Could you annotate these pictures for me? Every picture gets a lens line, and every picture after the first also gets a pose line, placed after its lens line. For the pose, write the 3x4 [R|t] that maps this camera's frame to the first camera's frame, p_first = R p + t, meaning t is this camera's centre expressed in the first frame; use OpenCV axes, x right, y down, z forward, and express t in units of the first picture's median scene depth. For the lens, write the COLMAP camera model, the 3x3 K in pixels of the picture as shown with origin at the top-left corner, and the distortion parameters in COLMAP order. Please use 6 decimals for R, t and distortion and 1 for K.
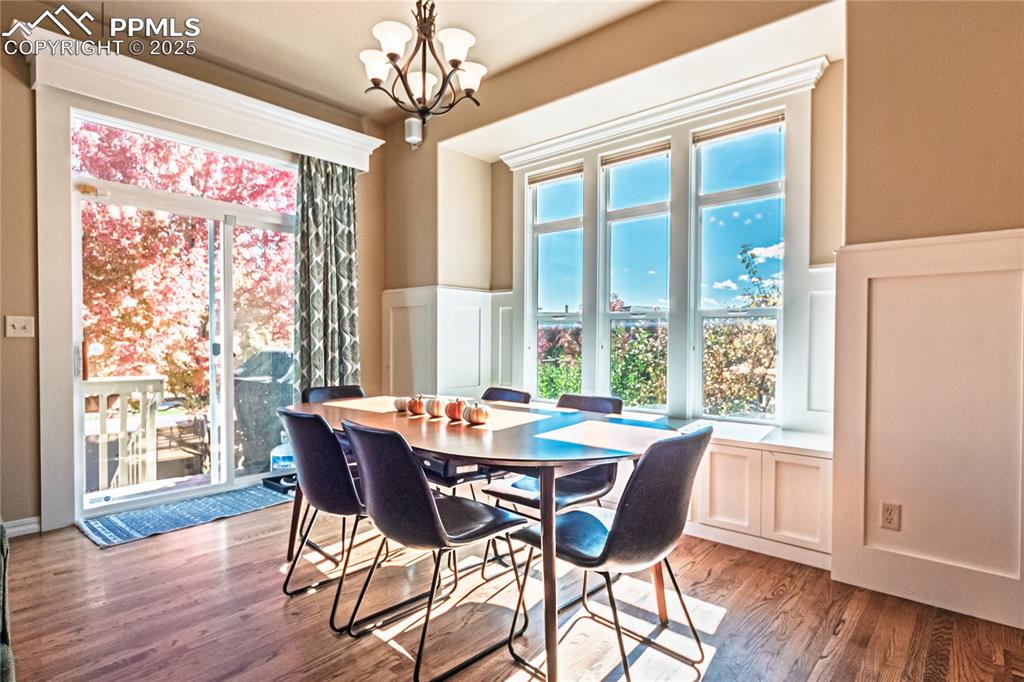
lens RADIAL K [[531.7, 0, 533.8], [0, 531.7, 346.5], [0, 0, 1]] dist [-0.000321, -0.000004]
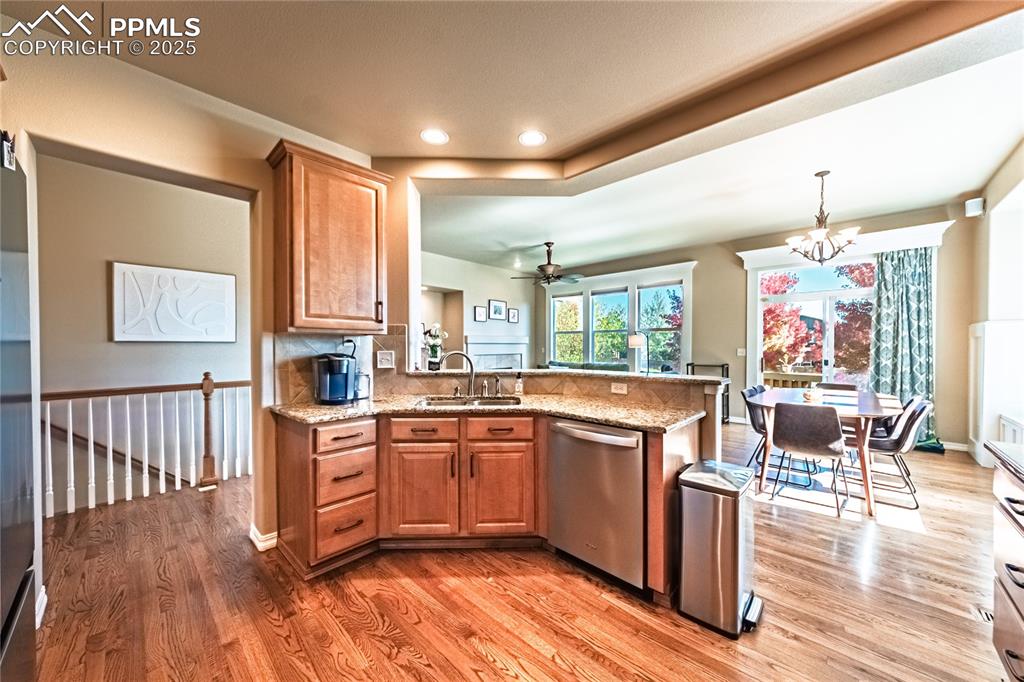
lens RADIAL K [[368.3, 0, 513.2], [0, 368.3, 351.1], [0, 0, 1]] dist [0.017296, -0.000069]
pose [[-0.050840, 0.013881, -0.998610, 0.810877], [-0.017524, 0.999737, 0.014789, -0.035055], [0.998553, 0.018252, -0.050583, -0.115917]]
